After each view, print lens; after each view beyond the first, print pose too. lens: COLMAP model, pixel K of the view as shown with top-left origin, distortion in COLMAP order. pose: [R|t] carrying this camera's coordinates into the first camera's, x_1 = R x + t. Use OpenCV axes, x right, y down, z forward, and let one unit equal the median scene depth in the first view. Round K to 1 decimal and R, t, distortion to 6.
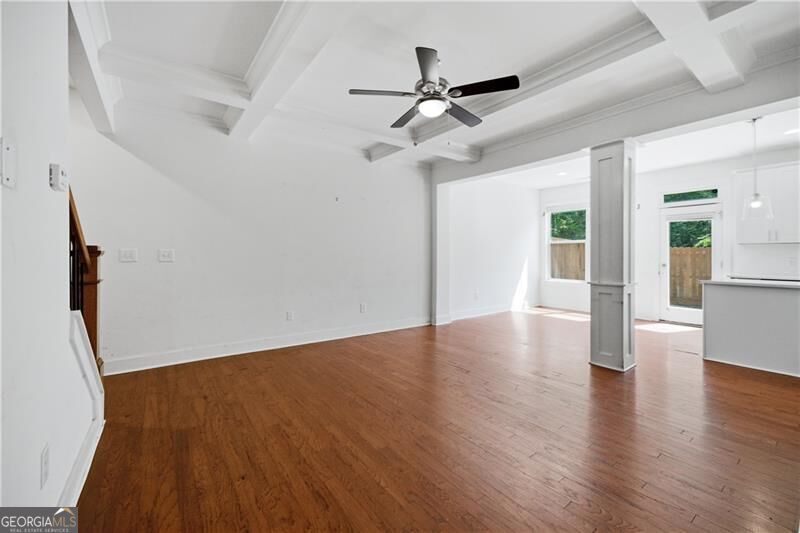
lens RADIAL K [[331.7, 0, 399.9], [0, 331.7, 257.9], [0, 0, 1]] dist [-0.000108, -0.000050]
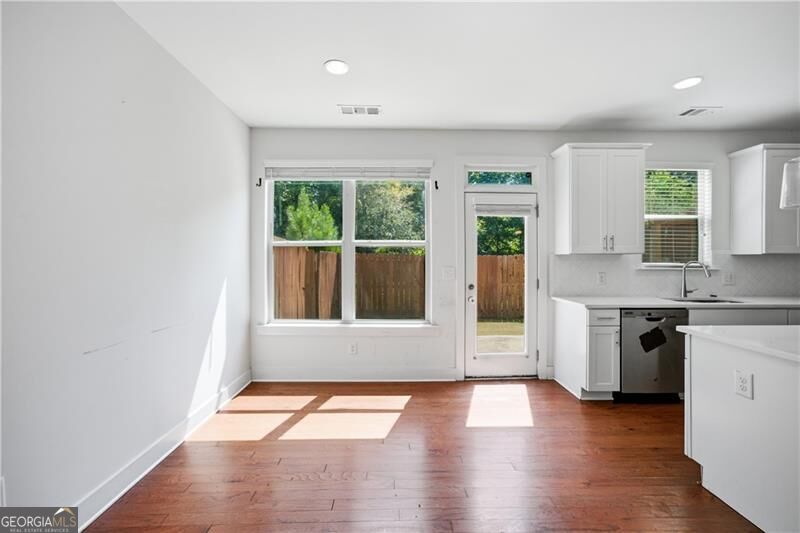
lens RADIAL K [[331.7, 0, 399.9], [0, 331.7, 257.9], [0, 0, 1]] dist [-0.000108, -0.000050]
pose [[0.581840, 0.001379, 0.813302, 0.190118], [0.011008, 0.999894, -0.009571, -0.021959], [-0.813229, 0.014522, 0.581762, 0.633351]]
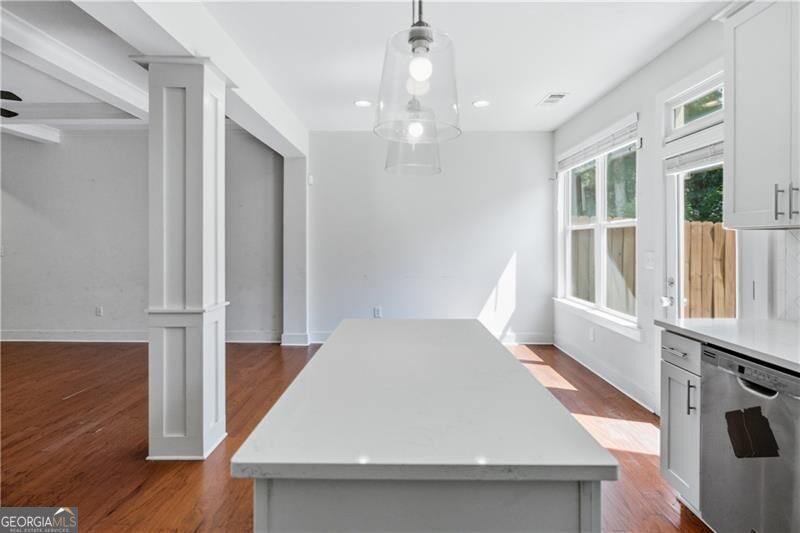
lens RADIAL K [[406.5, 0, 399.6], [0, 406.5, 241.0], [0, 0, 1]] dist [0.079343, -0.000043]
pose [[0.808086, 0.003055, -0.589057, 0.688929], [-0.011996, 0.999865, -0.011271, -0.015676], [0.588943, 0.016174, 0.808013, 0.334567]]
